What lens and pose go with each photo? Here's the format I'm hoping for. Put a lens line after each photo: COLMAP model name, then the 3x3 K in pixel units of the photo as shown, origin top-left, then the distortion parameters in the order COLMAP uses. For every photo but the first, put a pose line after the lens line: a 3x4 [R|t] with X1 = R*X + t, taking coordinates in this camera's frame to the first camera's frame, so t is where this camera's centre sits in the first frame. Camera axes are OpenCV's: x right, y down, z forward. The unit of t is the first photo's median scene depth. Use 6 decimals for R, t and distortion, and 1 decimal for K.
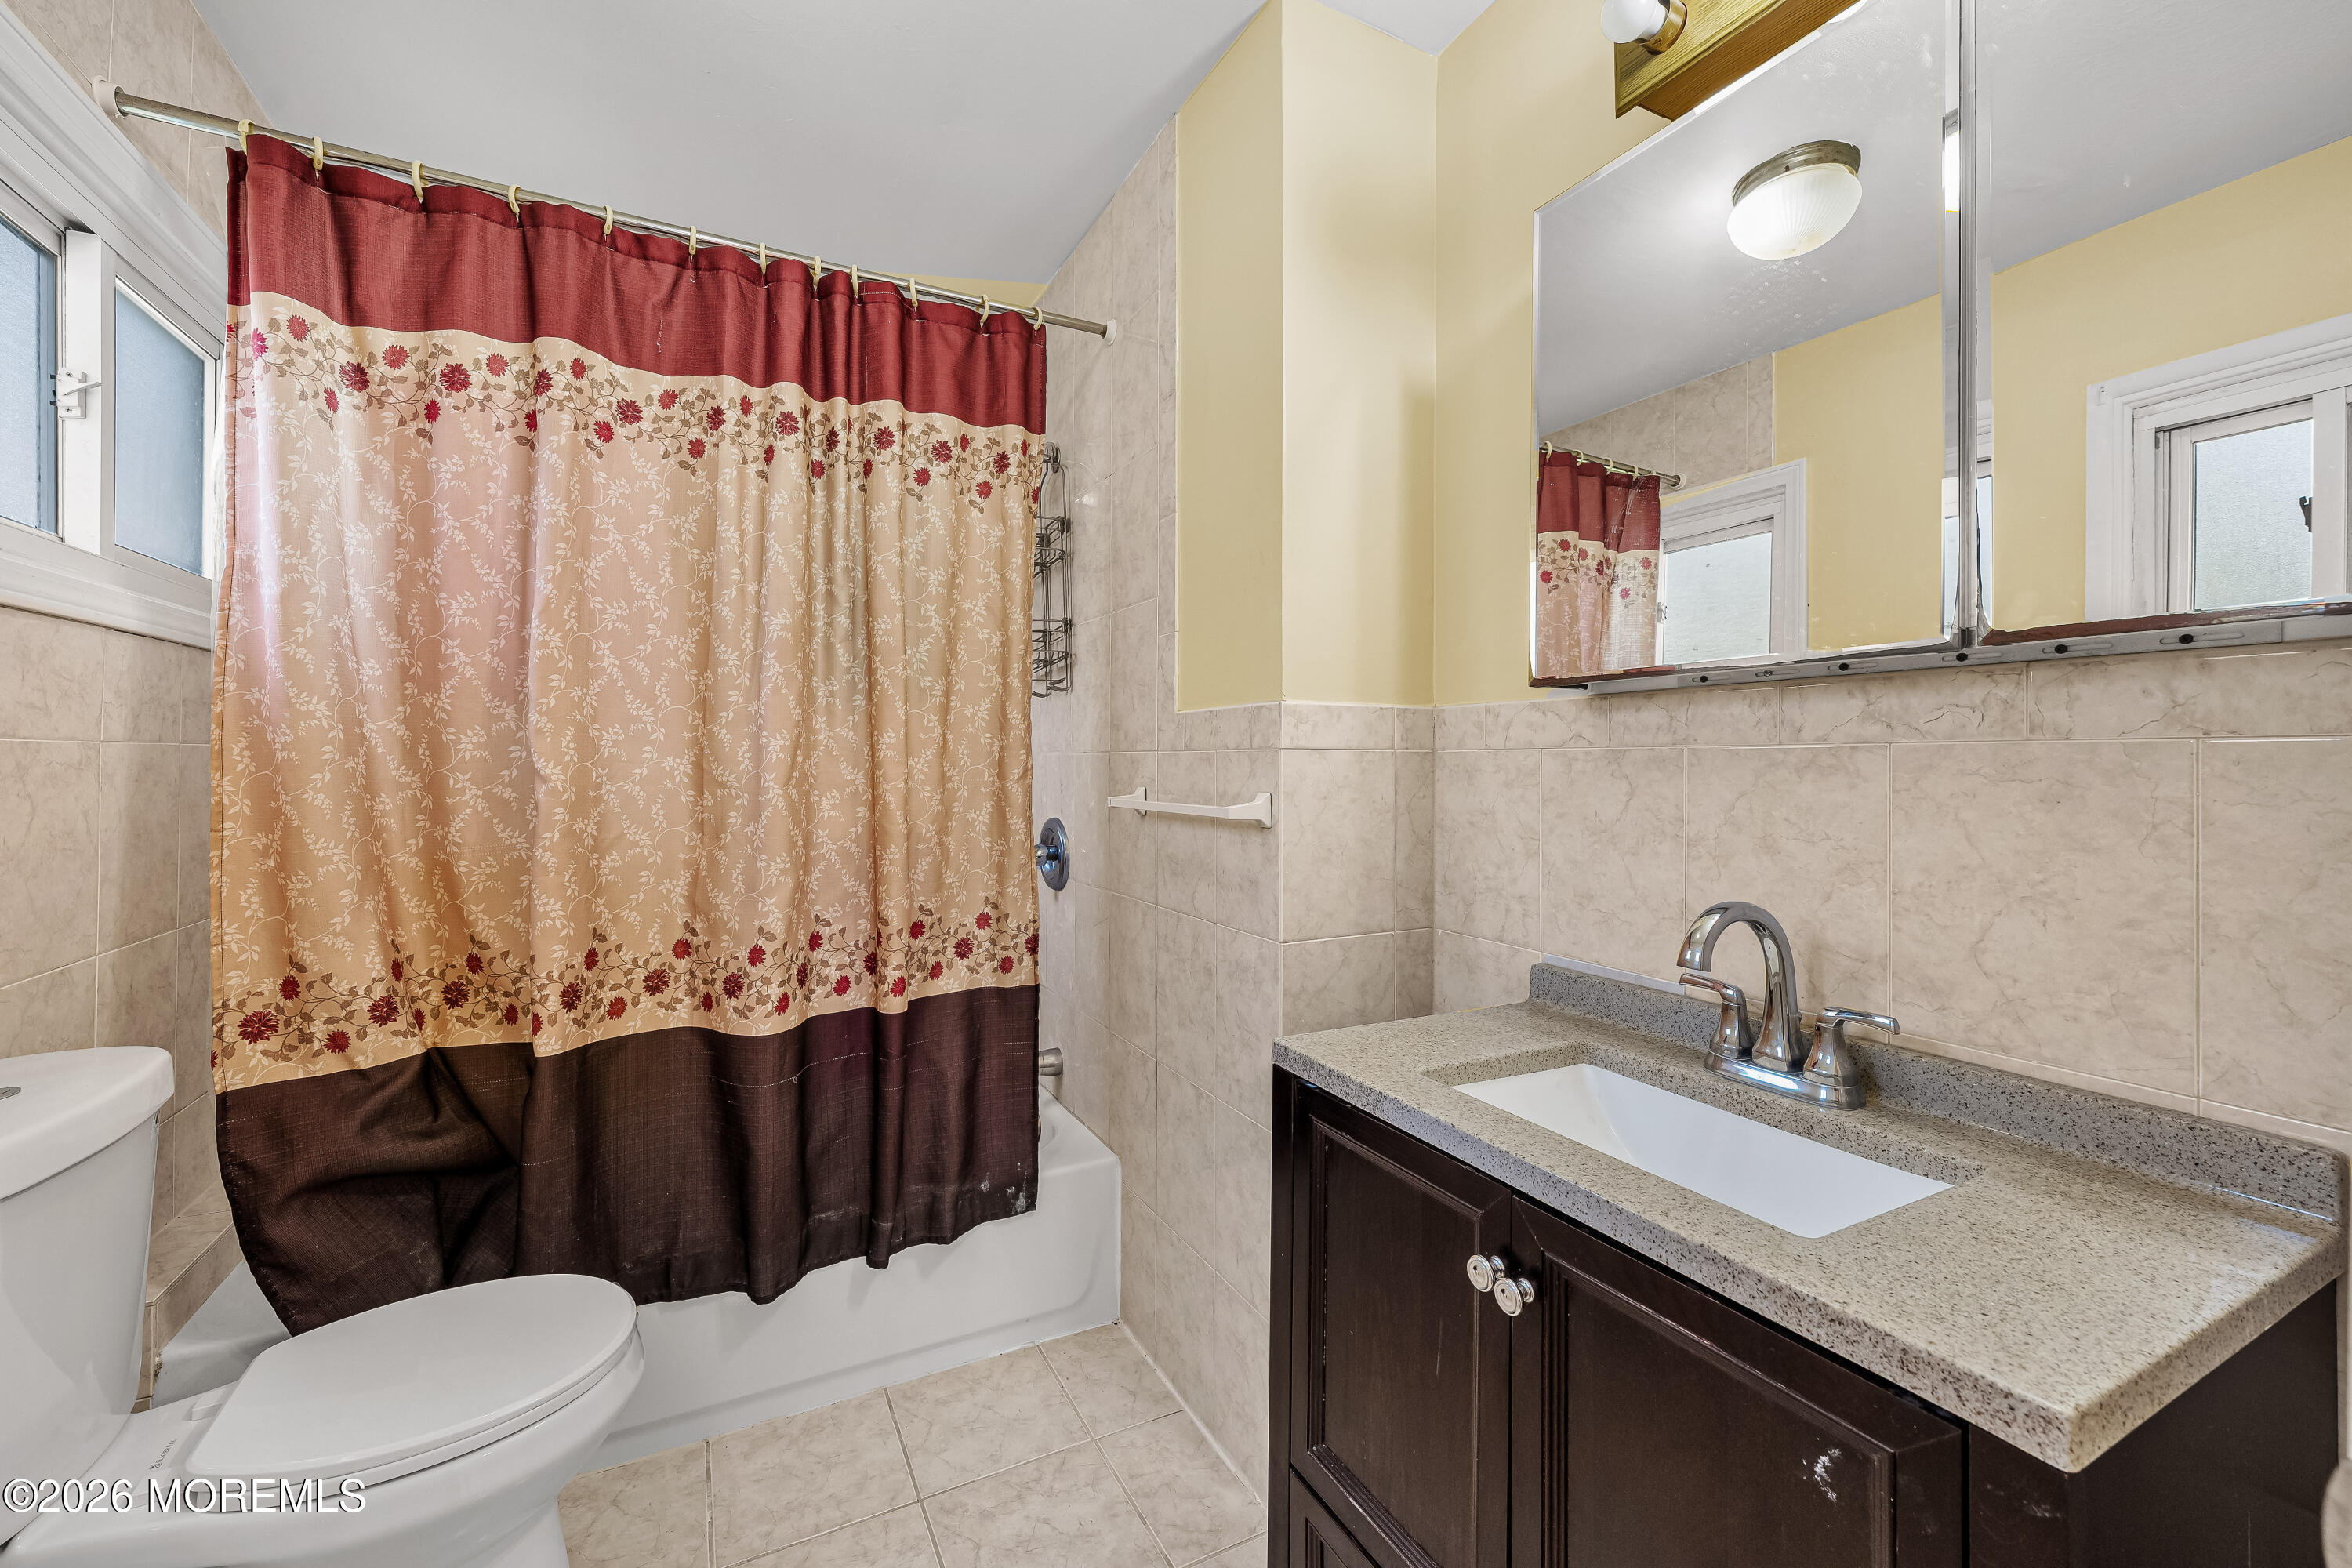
lens RADIAL K [[912.2, 0, 1143.4], [0, 912.2, 757.8], [0, 0, 1]] dist [0.000389, 0.000073]
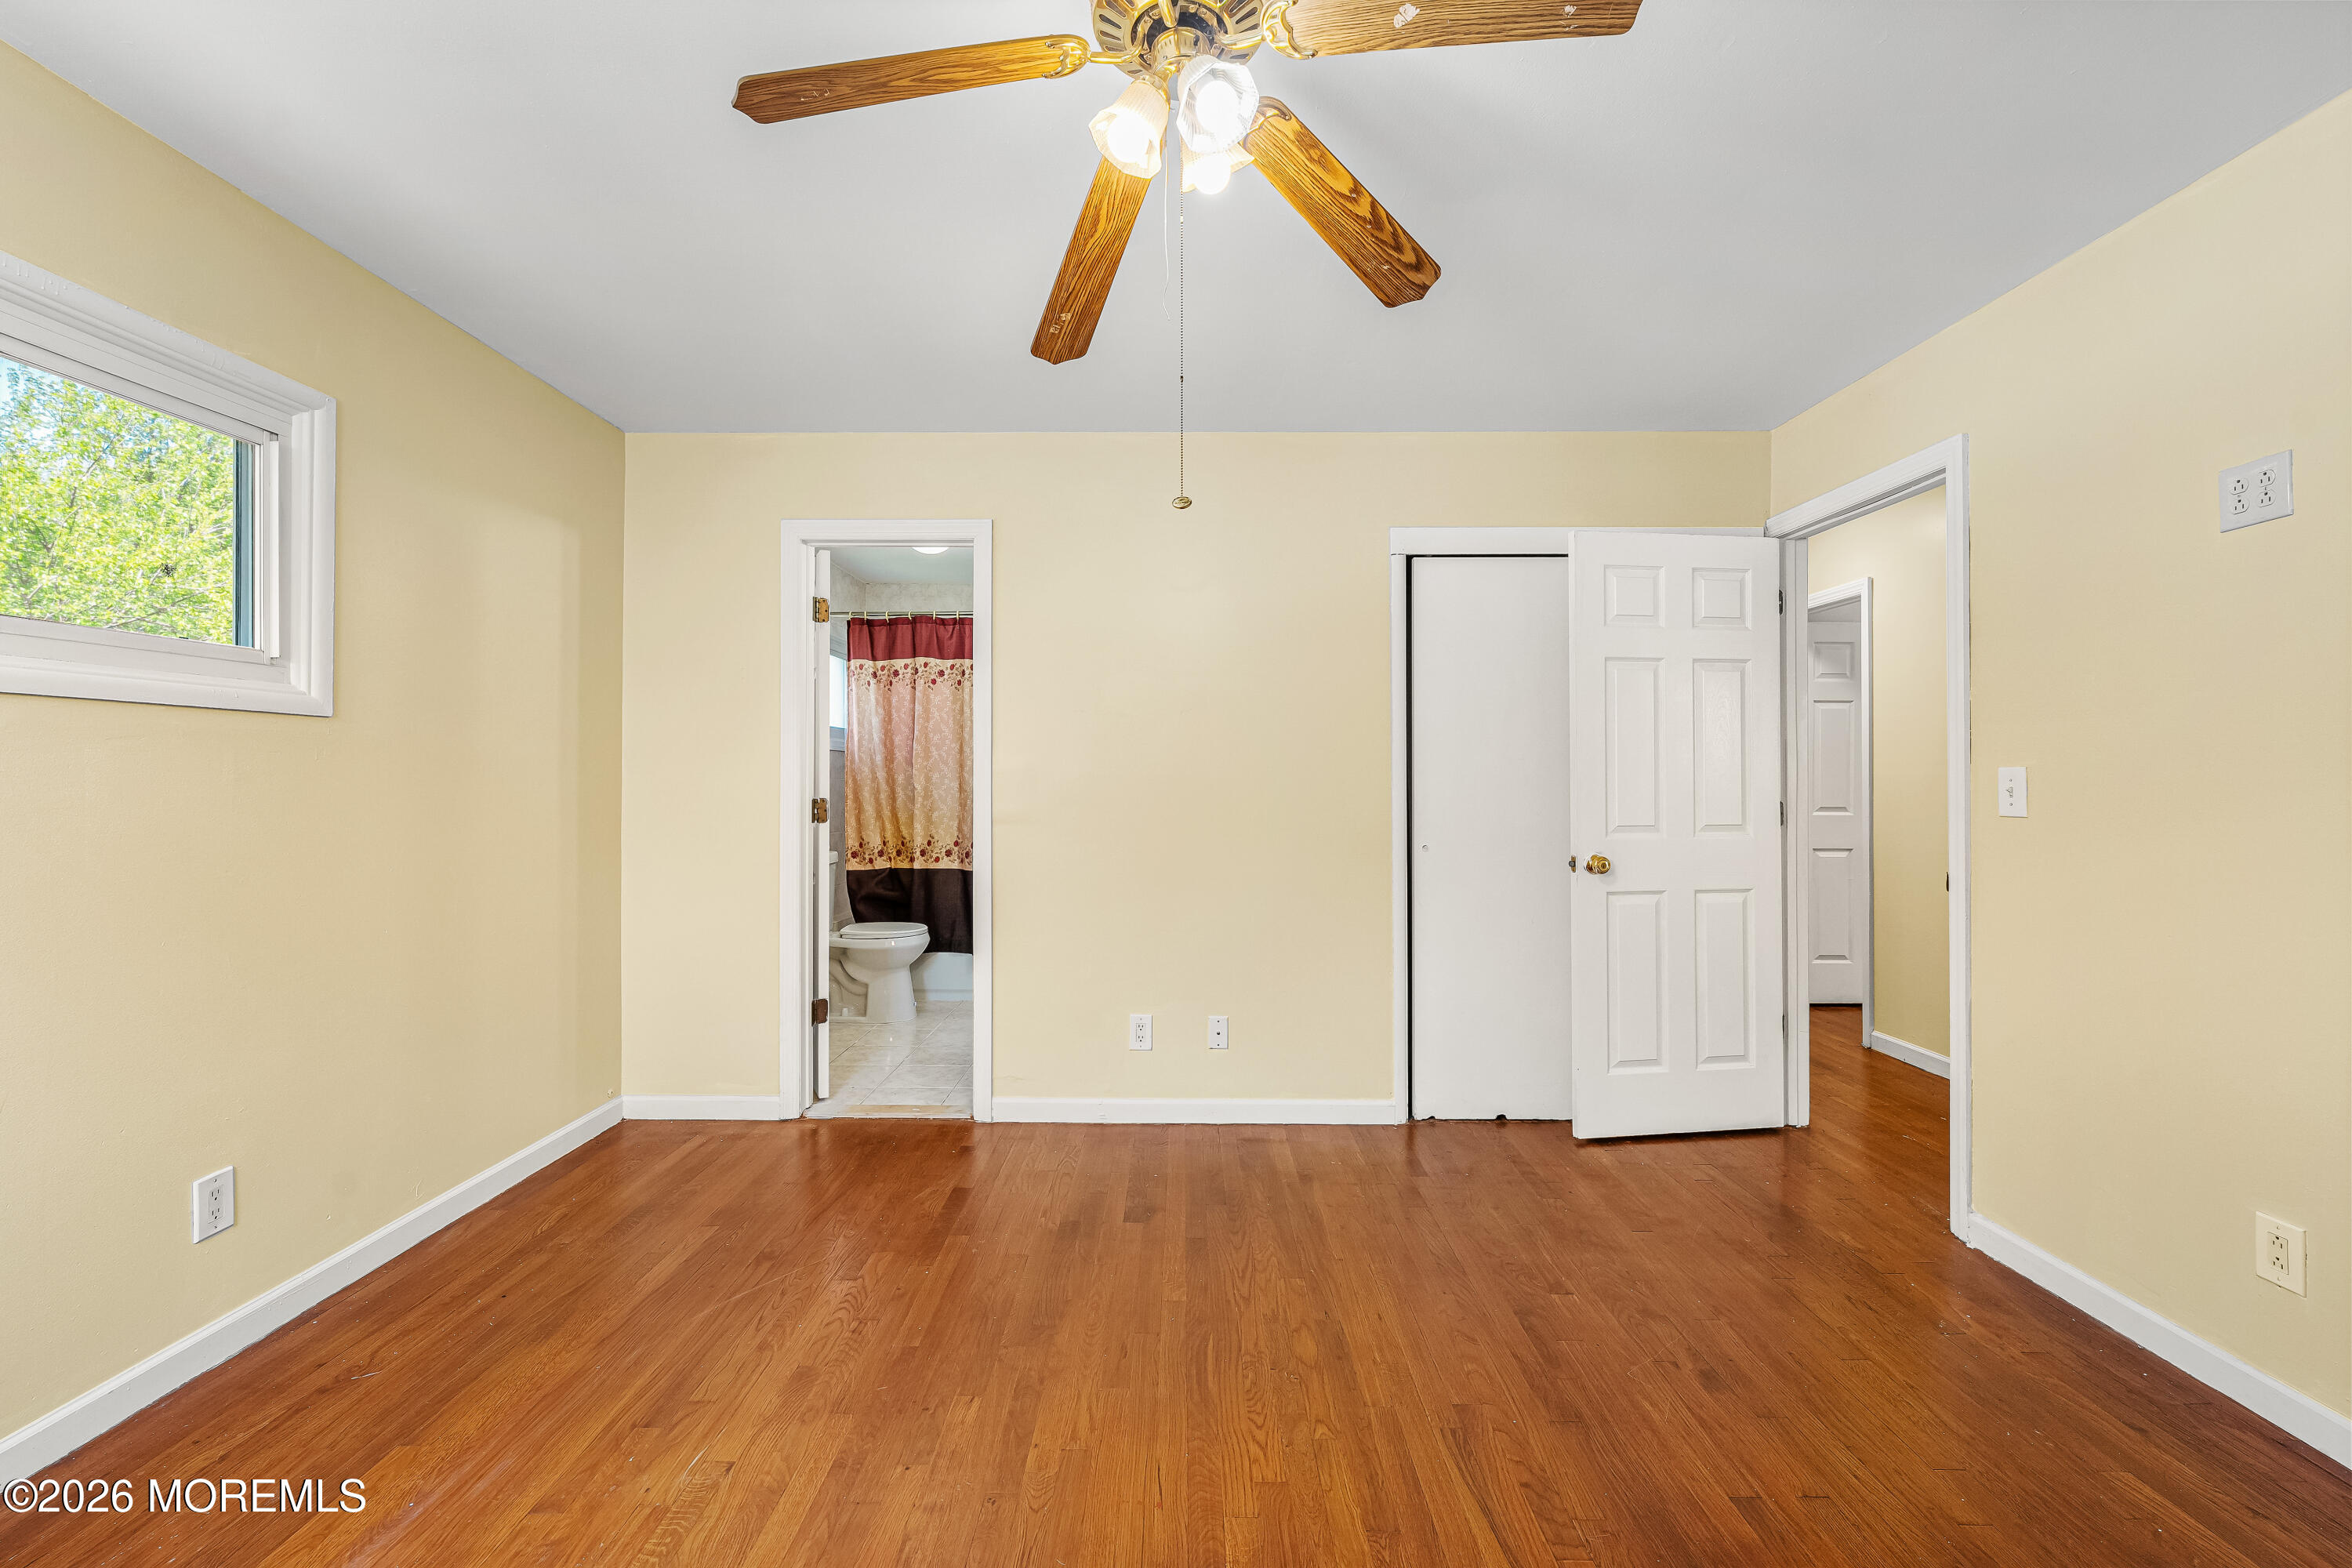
lens RADIAL K [[990.8, 0, 1165.6], [0, 990.8, 773.9], [0, 0, 1]] dist [0.000316, 0.000075]
pose [[0.884283, -0.006372, -0.466908, 1.871504], [0.007052, 0.999975, -0.000290, -0.025393], [0.466898, -0.003037, 0.884306, -1.817437]]
